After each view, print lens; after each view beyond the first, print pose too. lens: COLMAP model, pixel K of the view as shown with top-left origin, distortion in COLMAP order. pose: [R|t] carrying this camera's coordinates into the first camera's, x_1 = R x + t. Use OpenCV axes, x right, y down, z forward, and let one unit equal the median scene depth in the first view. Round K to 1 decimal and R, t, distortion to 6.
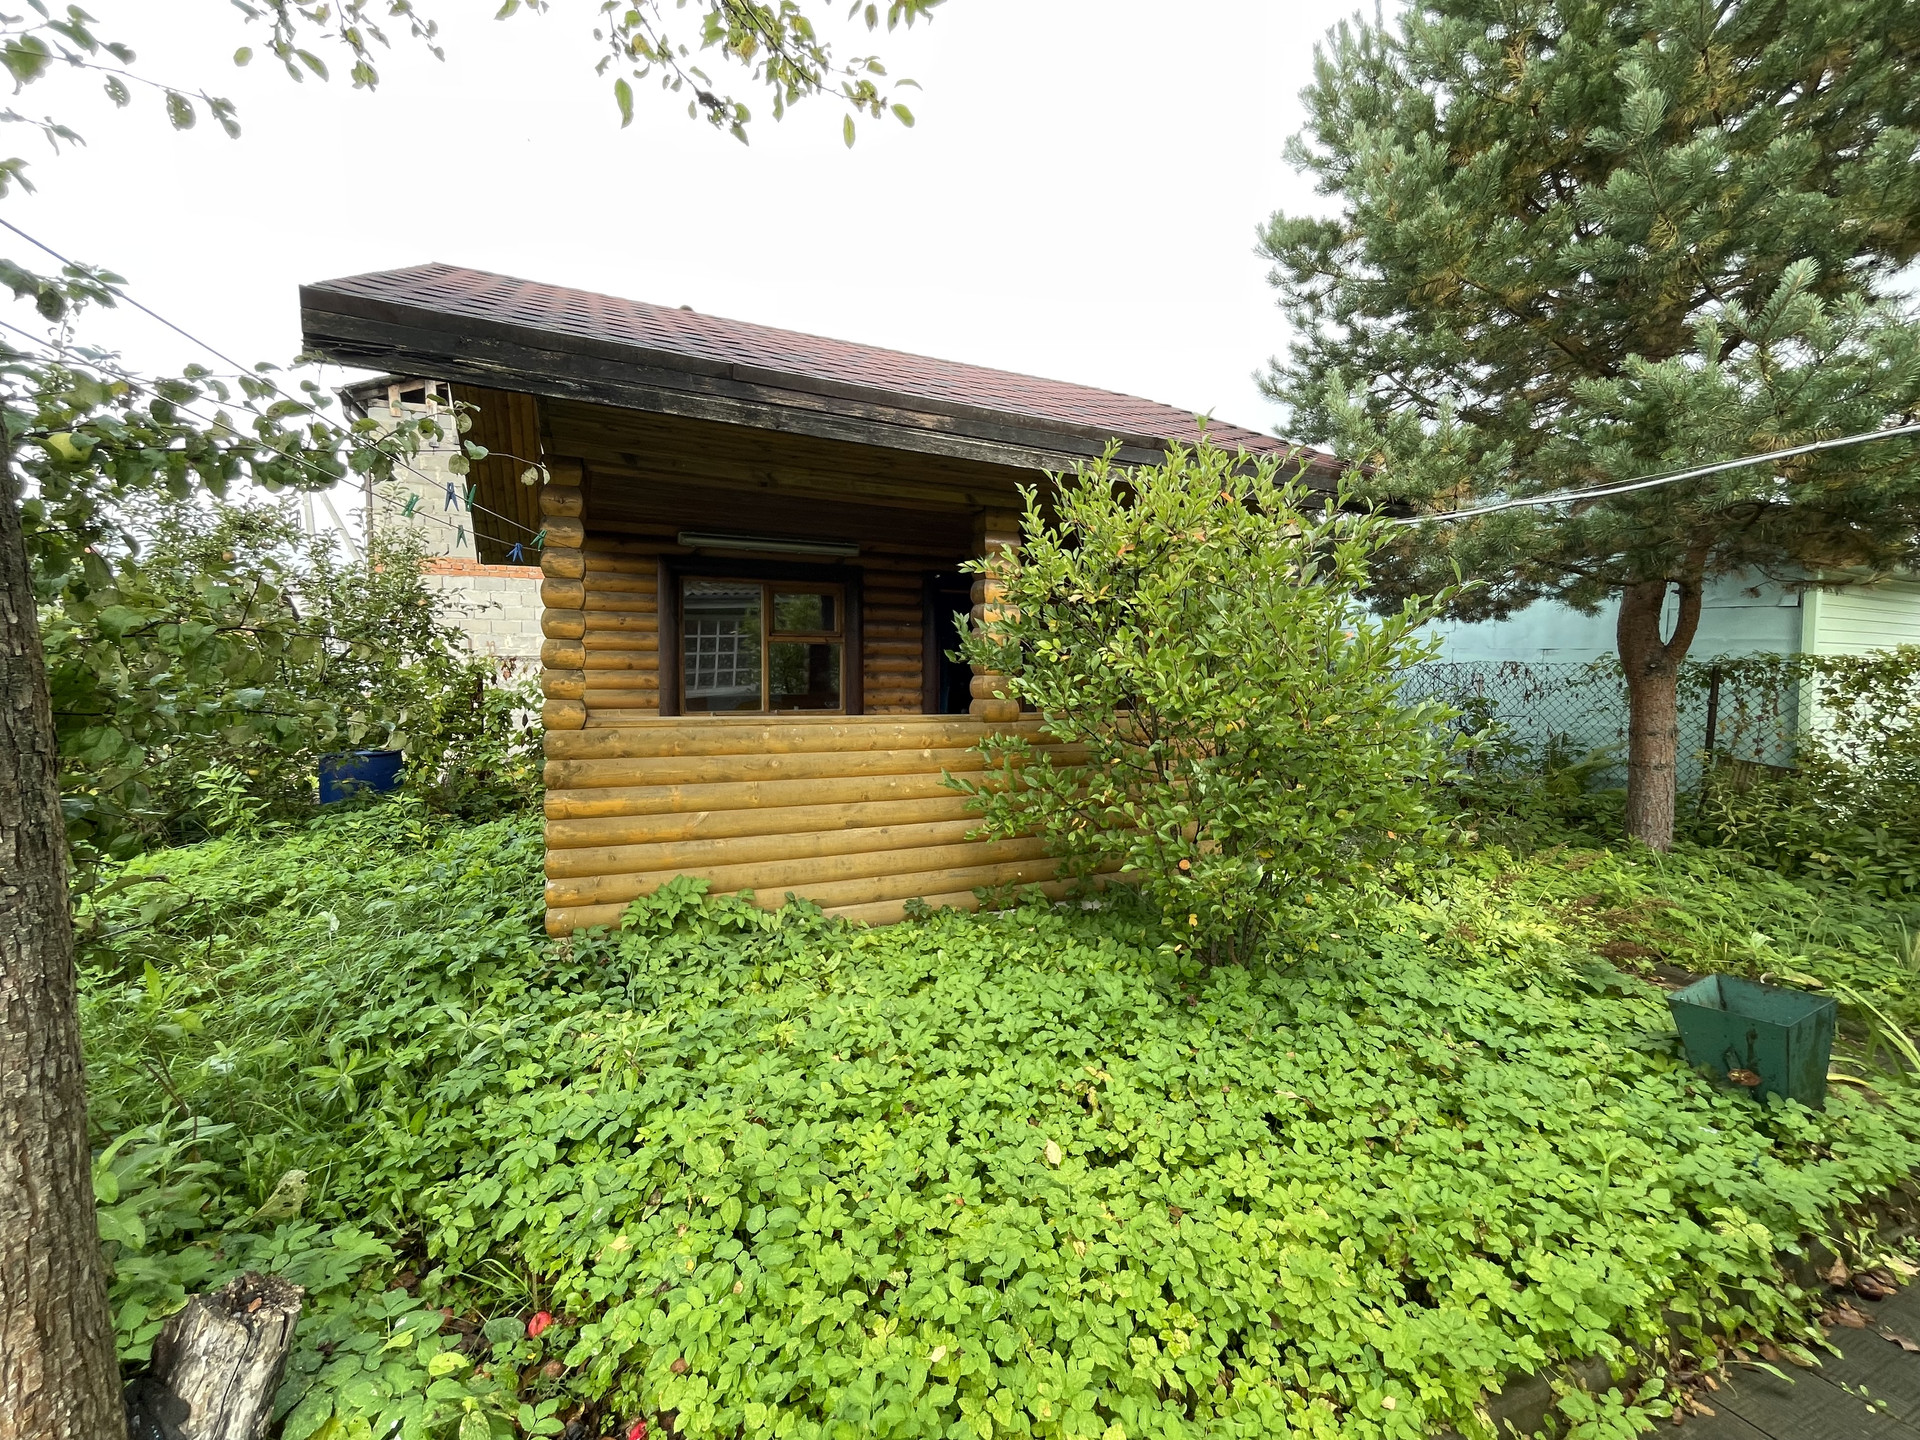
lens RADIAL K [[790.2, 0, 955.0], [0, 790.2, 714.1], [0, 0, 1]] dist [-0.002335, -0.000225]
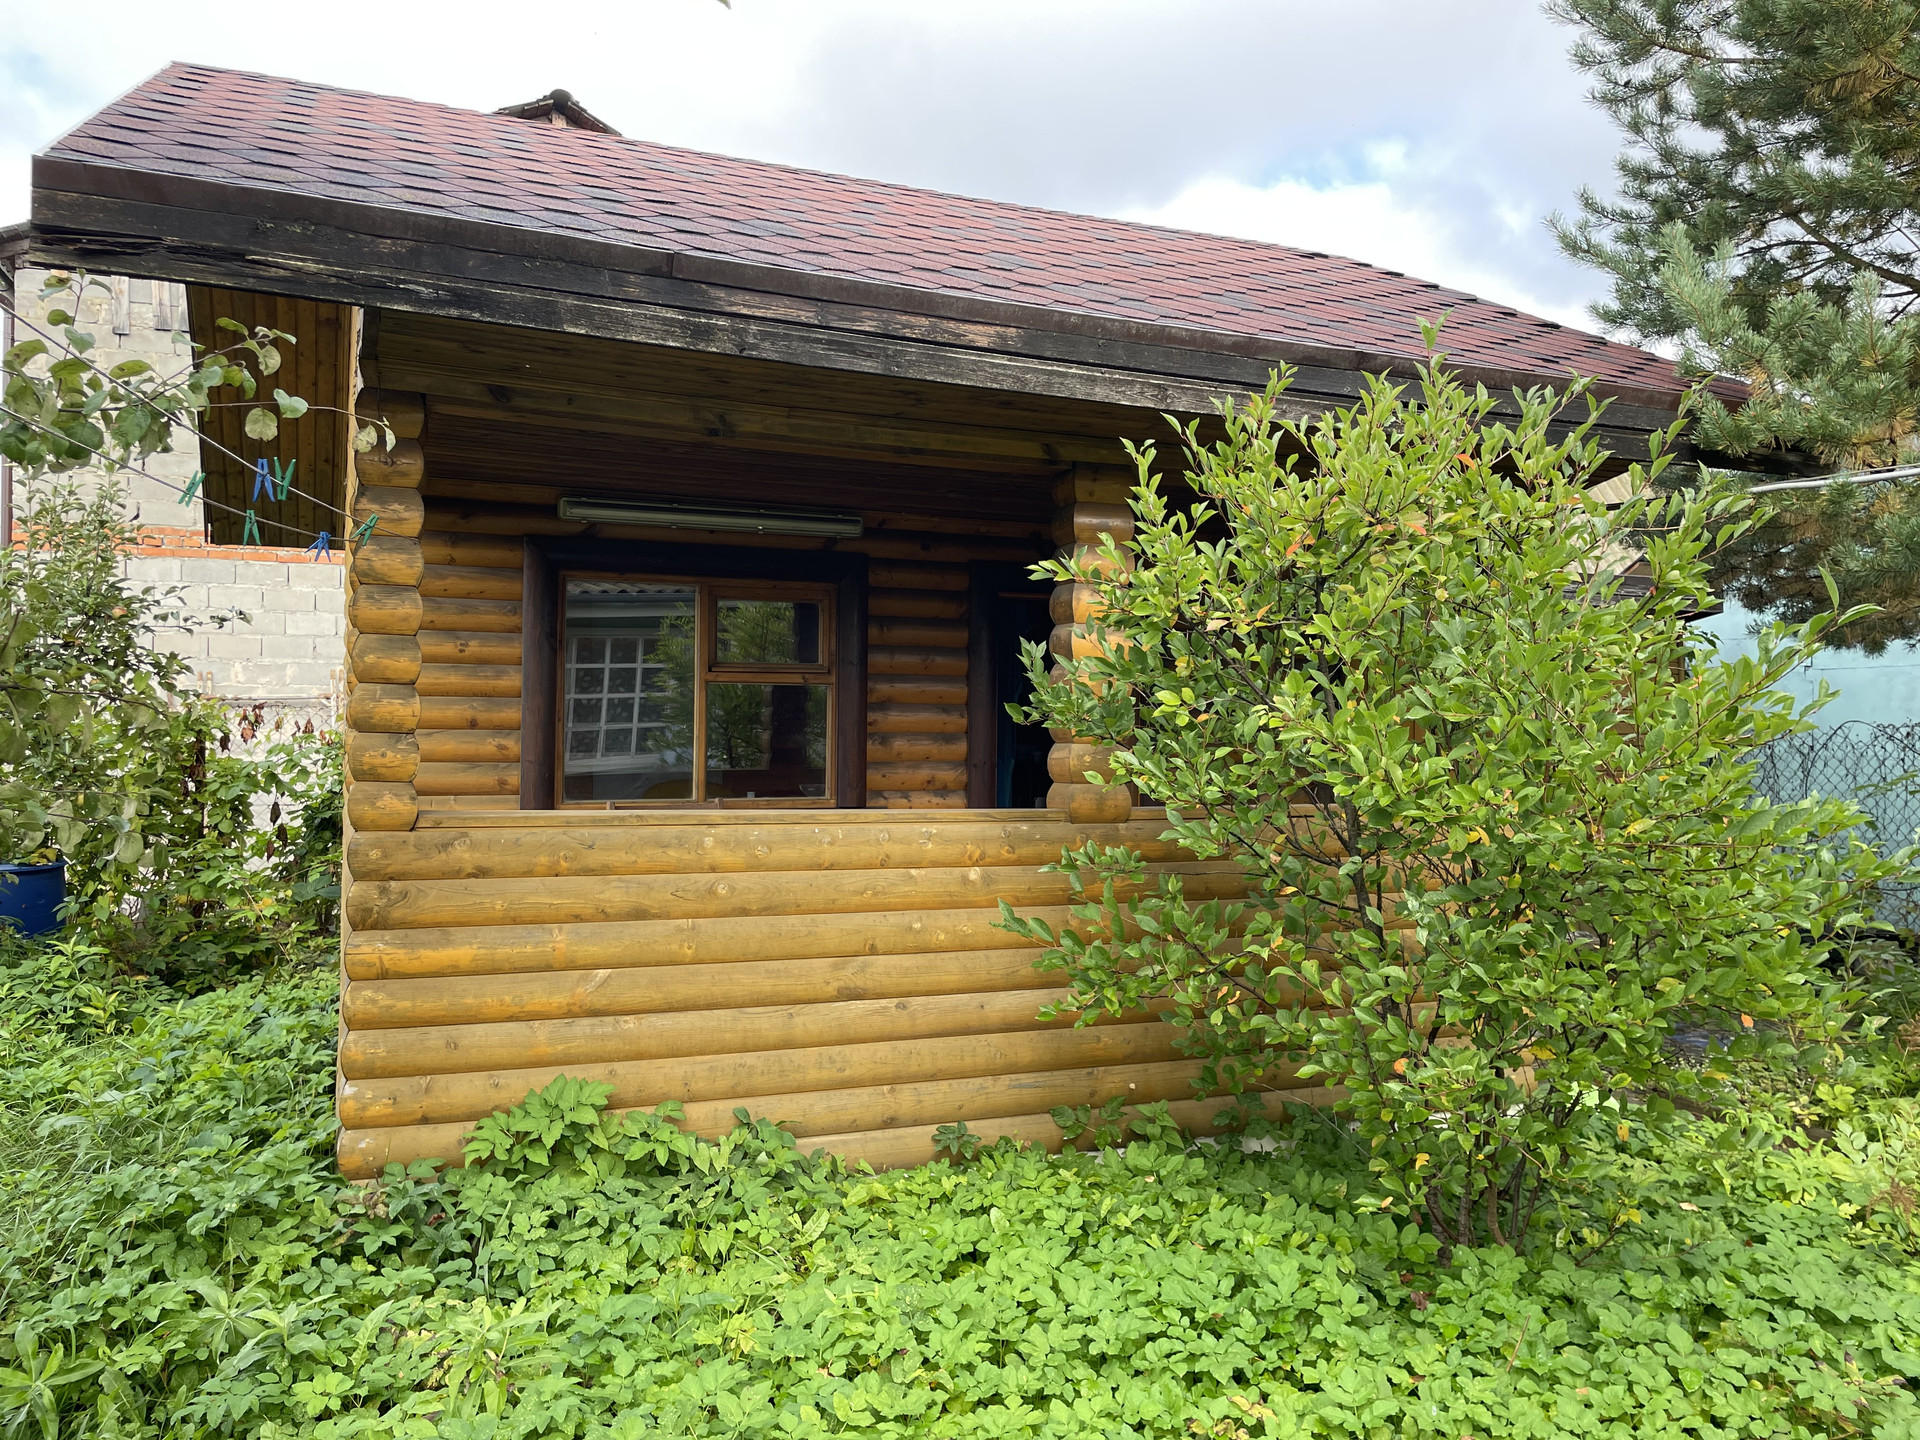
lens RADIAL K [[1442.2, 0, 967.4], [0, 1442.2, 714.4], [0, 0, 1]] dist [0.092074, -0.100630]
pose [[0.999147, 0.005519, -0.040935, 0.003792], [-0.008061, 0.998031, -0.062195, -0.003987], [0.040512, 0.062472, 0.997224, -0.119603]]
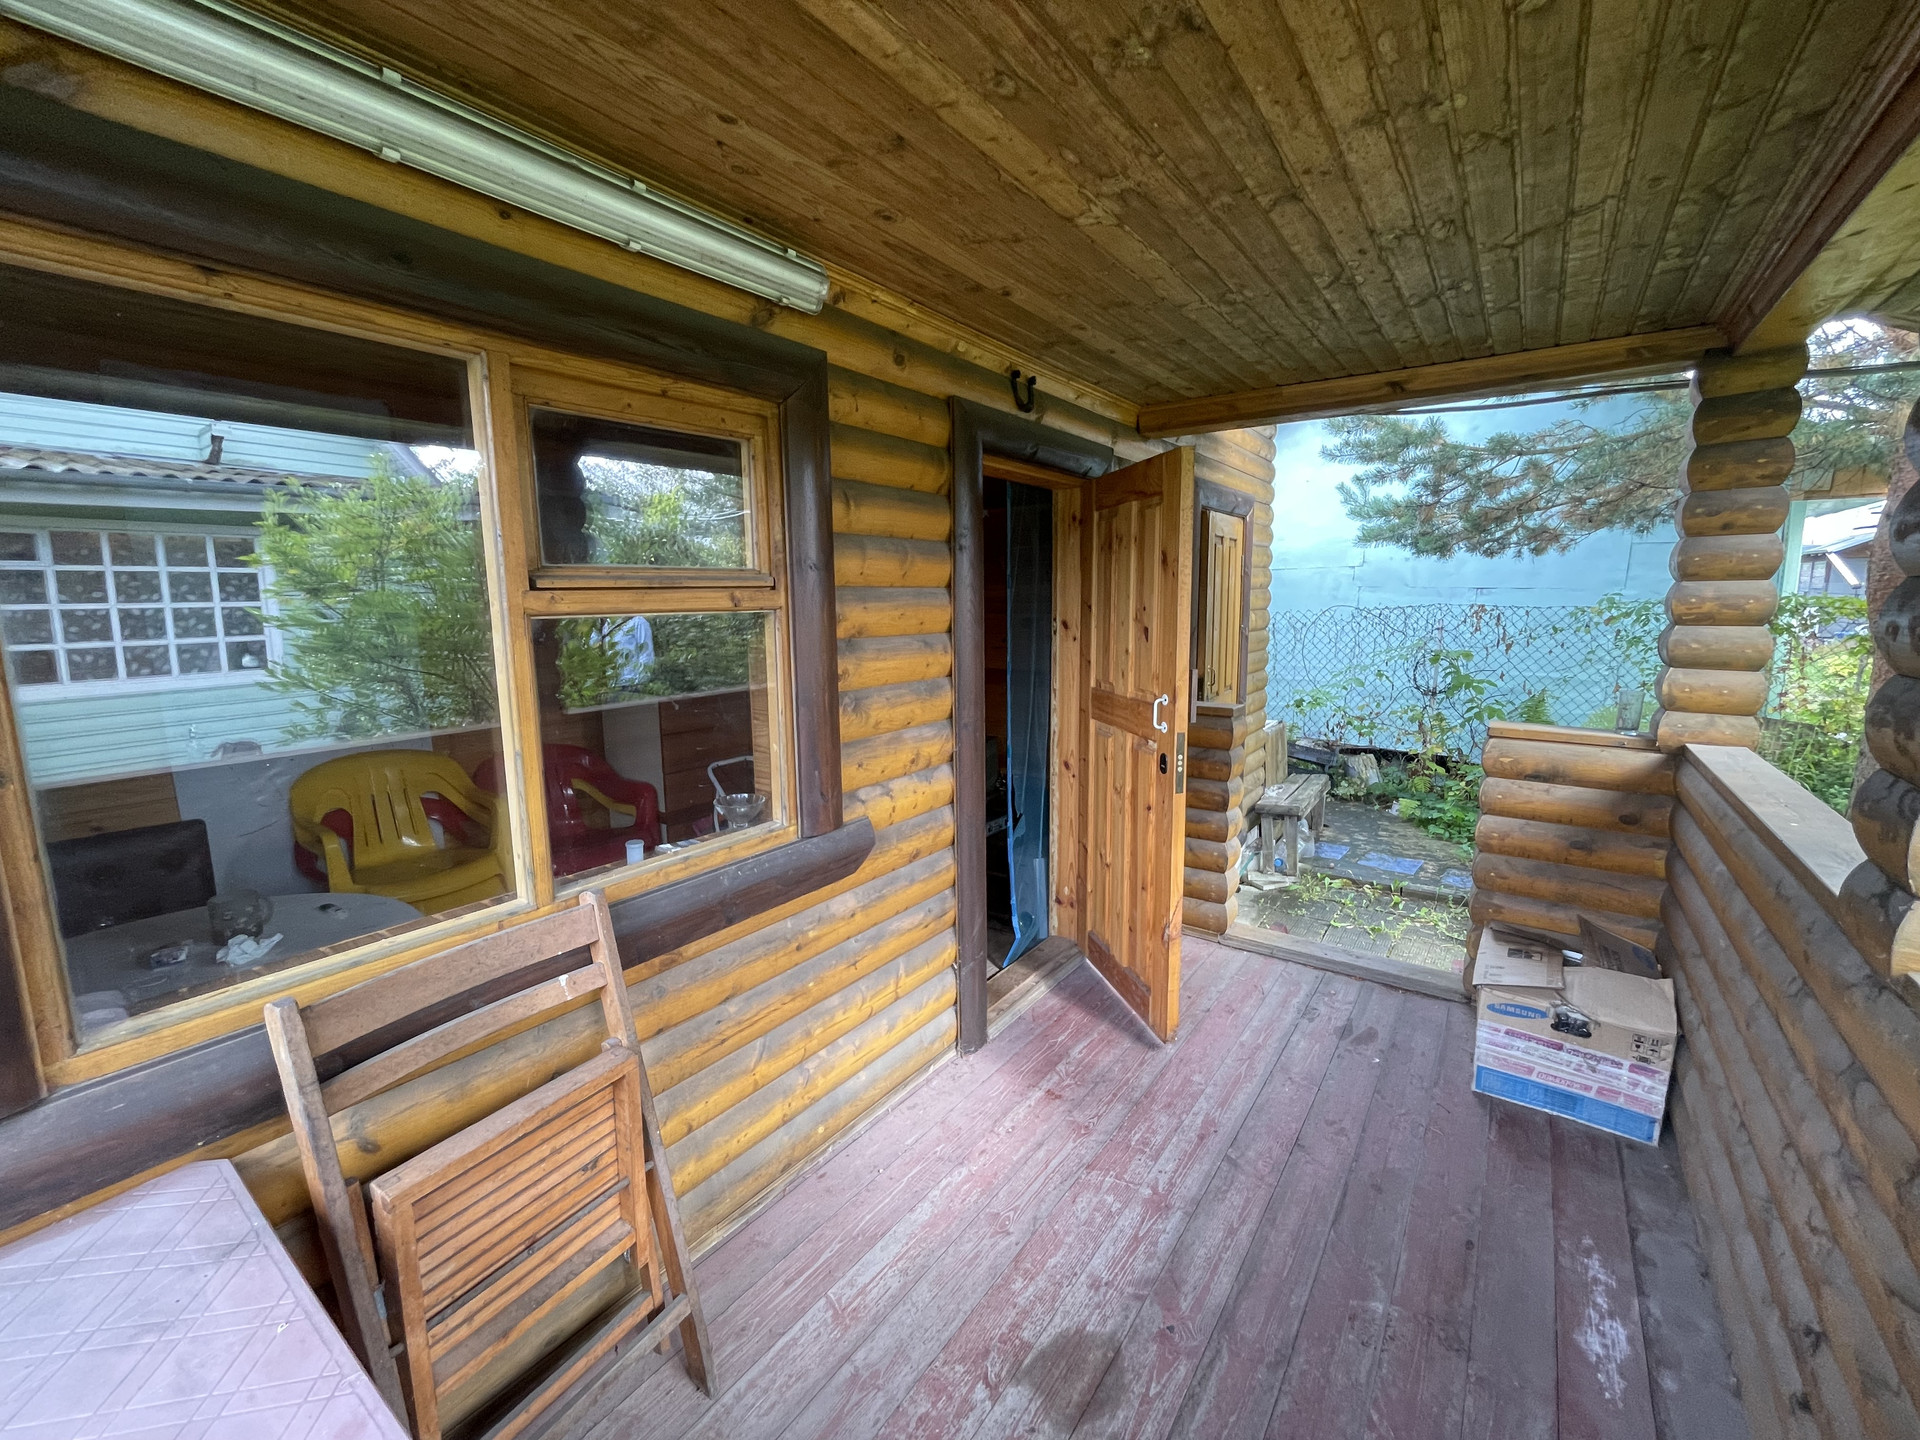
lens RADIAL K [[778.5, 0, 960.0], [0, 778.5, 720.0], [0, 0, 1]] dist [-0.000278, 0.000093]
pose [[0.875421, -0.092068, 0.474512, -0.445650], [0.045948, 0.993097, 0.107920, -0.152419], [-0.481172, -0.072673, 0.873609, 1.388522]]
